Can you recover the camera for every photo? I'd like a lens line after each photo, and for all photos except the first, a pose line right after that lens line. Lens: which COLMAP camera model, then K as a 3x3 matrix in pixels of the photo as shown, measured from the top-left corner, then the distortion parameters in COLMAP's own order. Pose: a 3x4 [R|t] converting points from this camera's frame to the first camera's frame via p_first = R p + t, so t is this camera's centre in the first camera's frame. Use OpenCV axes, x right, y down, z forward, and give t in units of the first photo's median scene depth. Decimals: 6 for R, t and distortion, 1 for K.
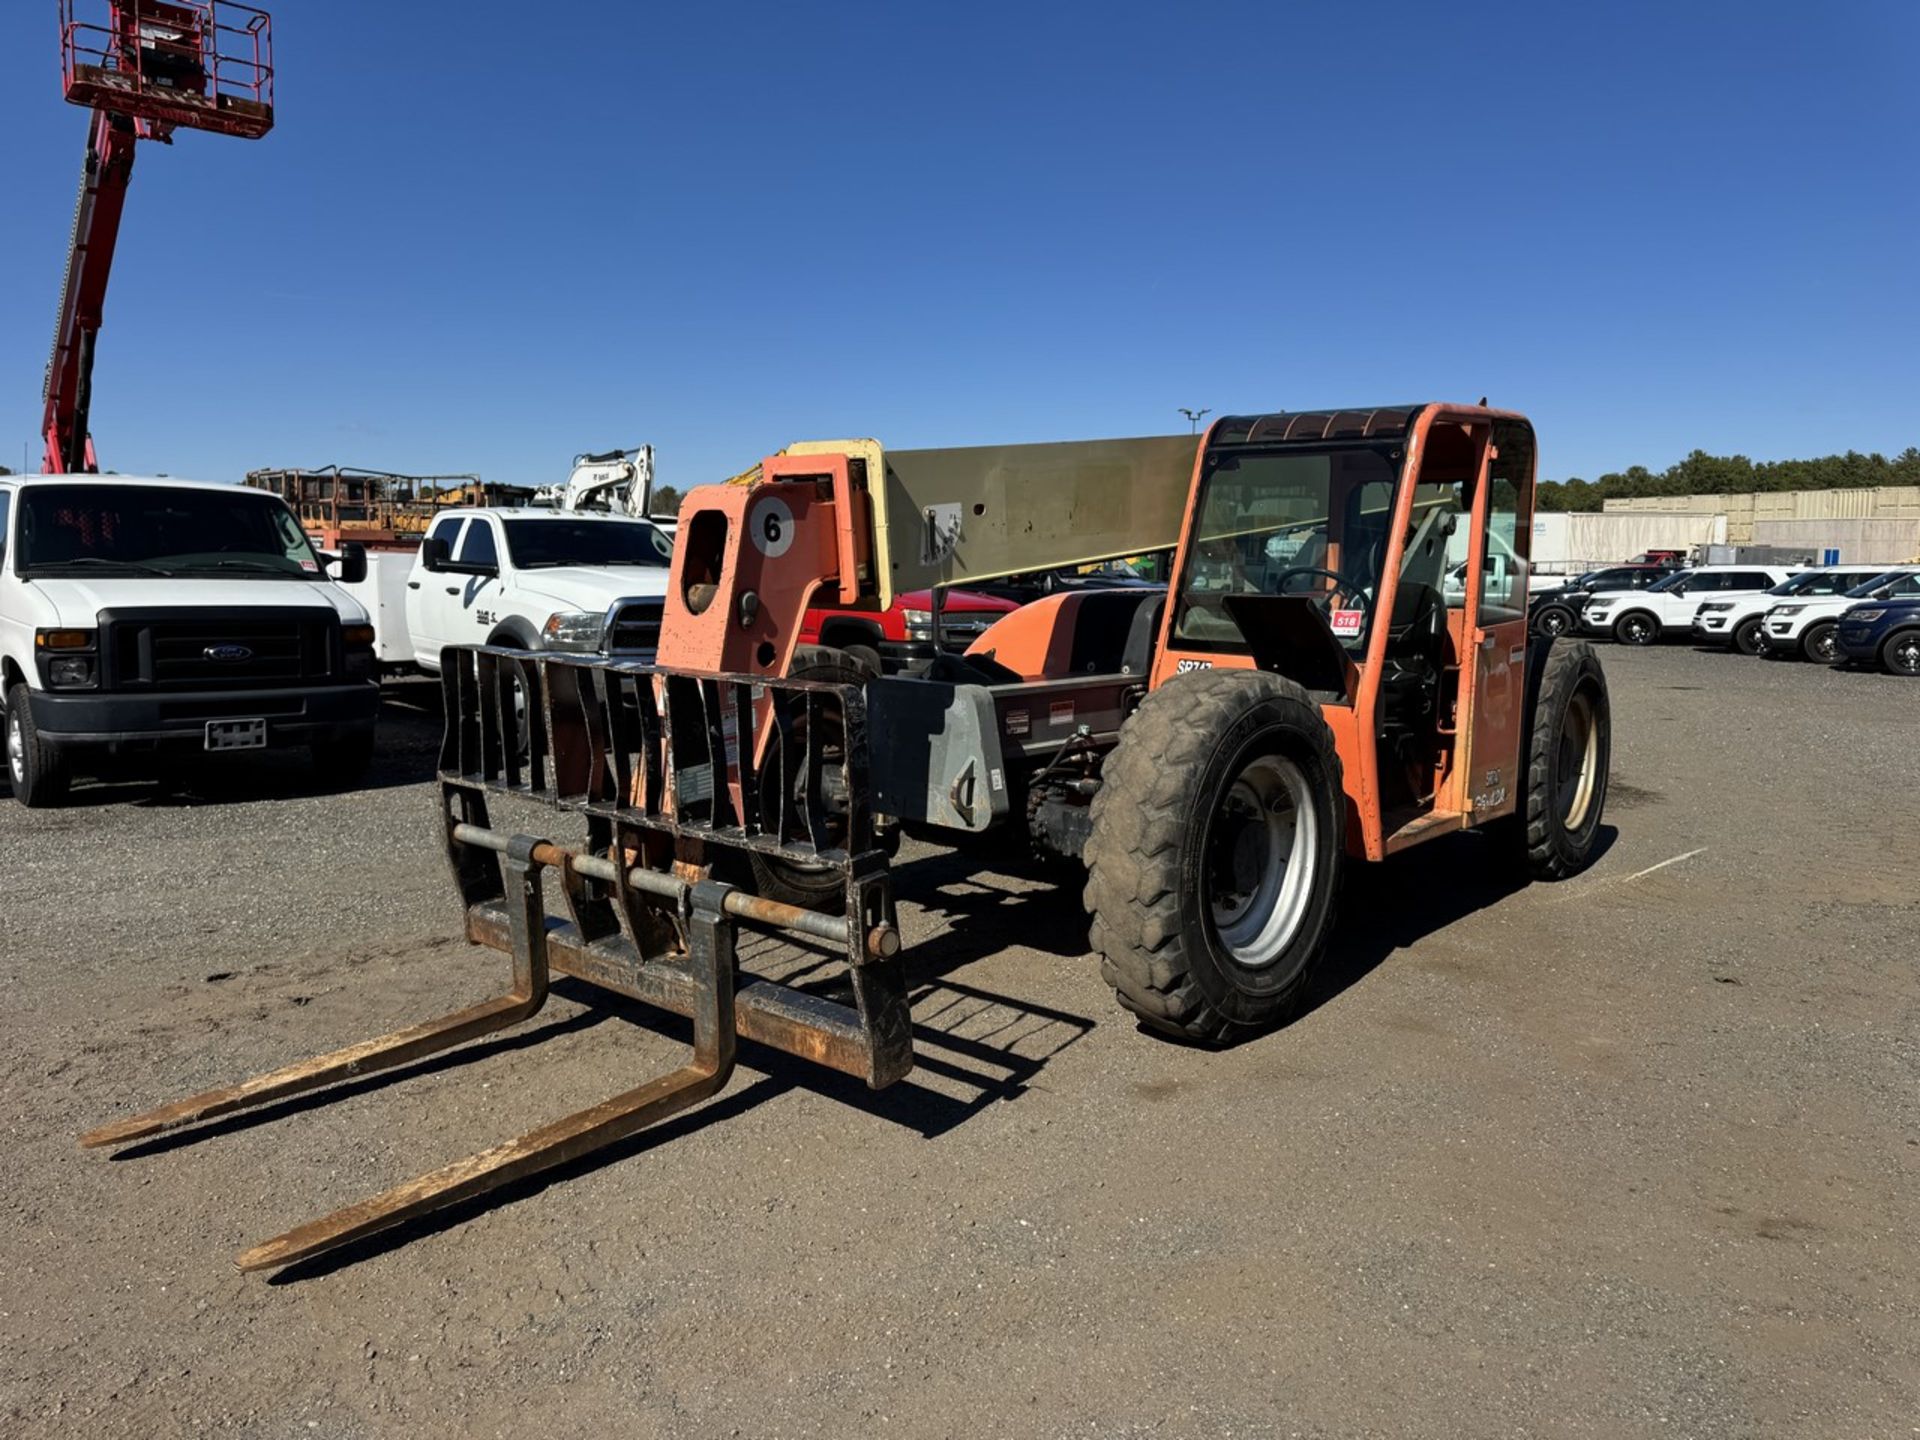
lens RADIAL K [[1351.5, 0, 966.4], [0, 1351.5, 678.5], [0, 0, 1]] dist [0.091669, -0.125415]
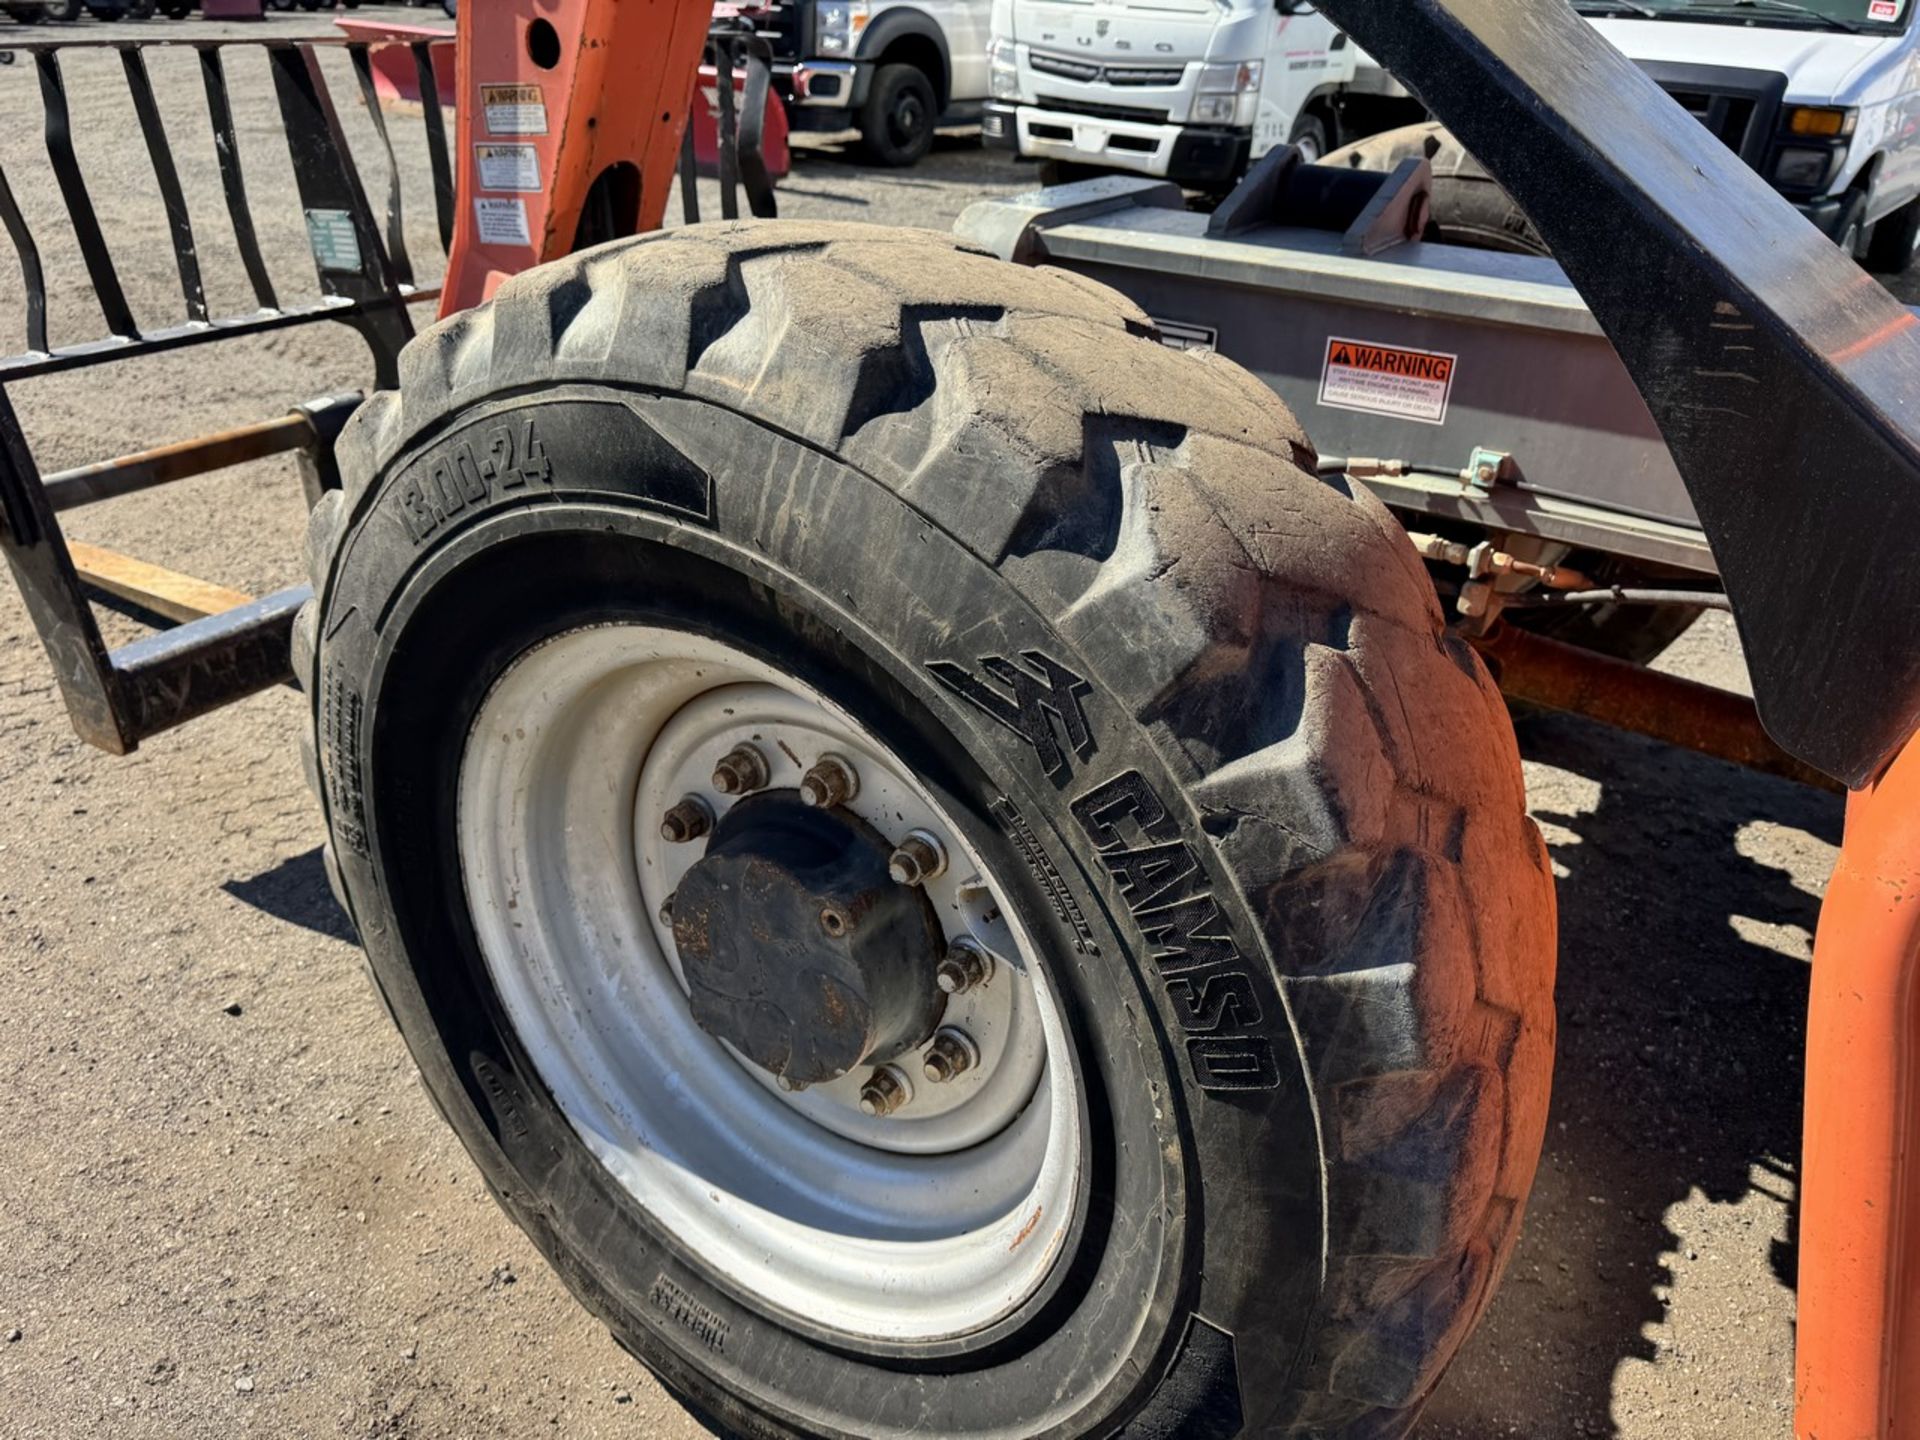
lens RADIAL K [[1354.4, 0, 962.0], [0, 1354.4, 714.5], [0, 0, 1]] dist [0.062615, -0.080873]
pose [[0.139273, 0.457362, -0.878307, 0.341729], [-0.125501, 0.887952, 0.442483, -0.031338], [0.982269, 0.048602, 0.181067, 0.779676]]
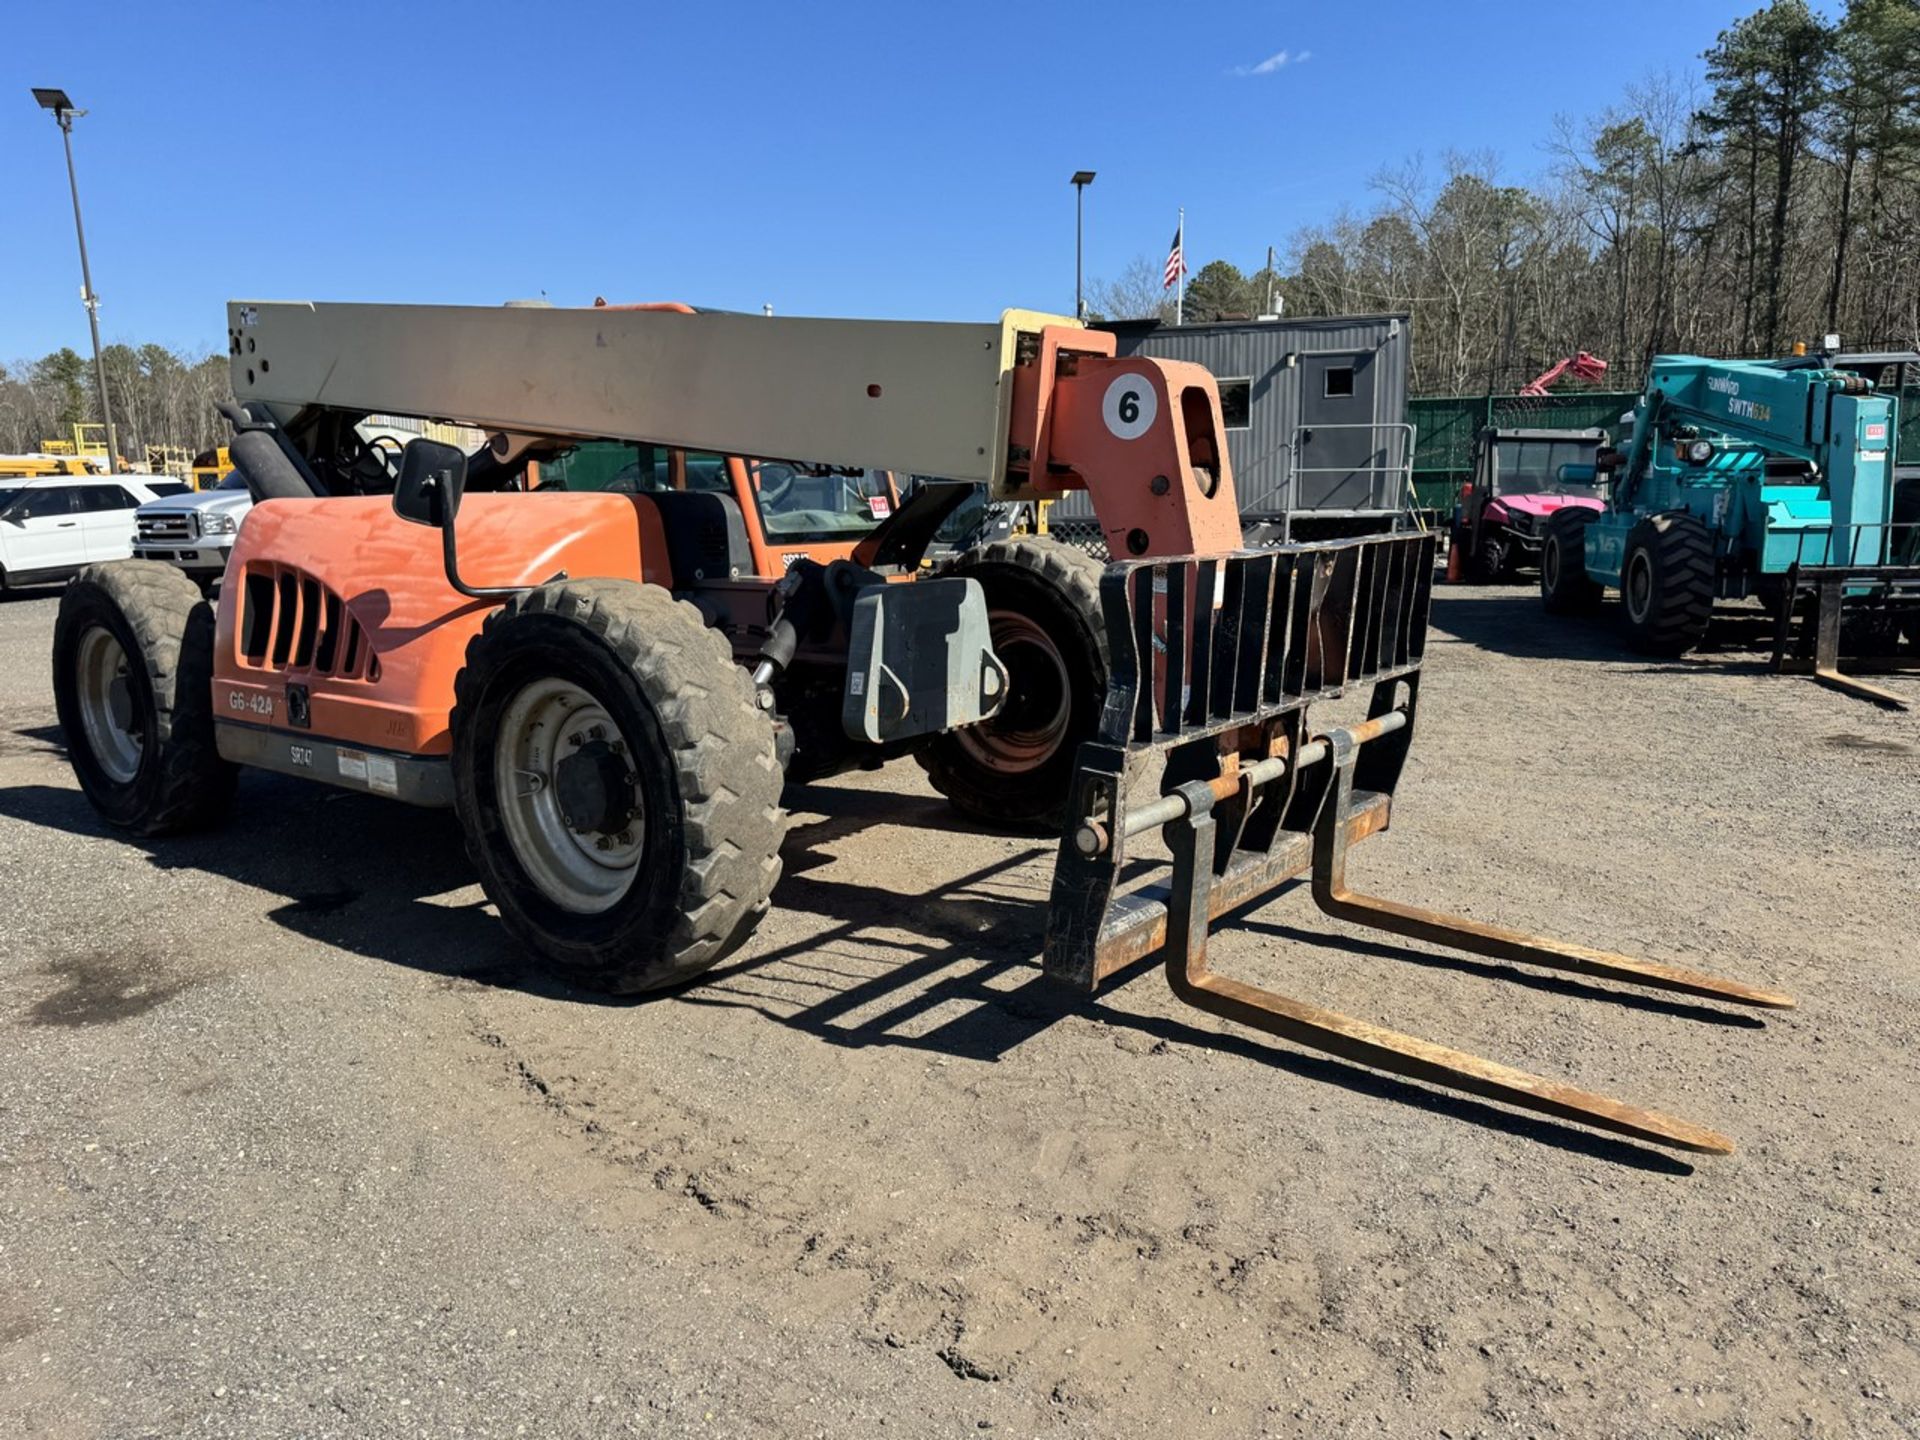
lens RADIAL K [[1354.4, 0, 962.0], [0, 1354.4, 714.5], [0, 0, 1]] dist [0.062615, -0.080873]
pose [[-0.028760, -0.182254, 0.982831, -0.831256], [0.105842, 0.977155, 0.184298, -0.066527], [-0.993967, 0.109325, -0.008813, 0.856752]]
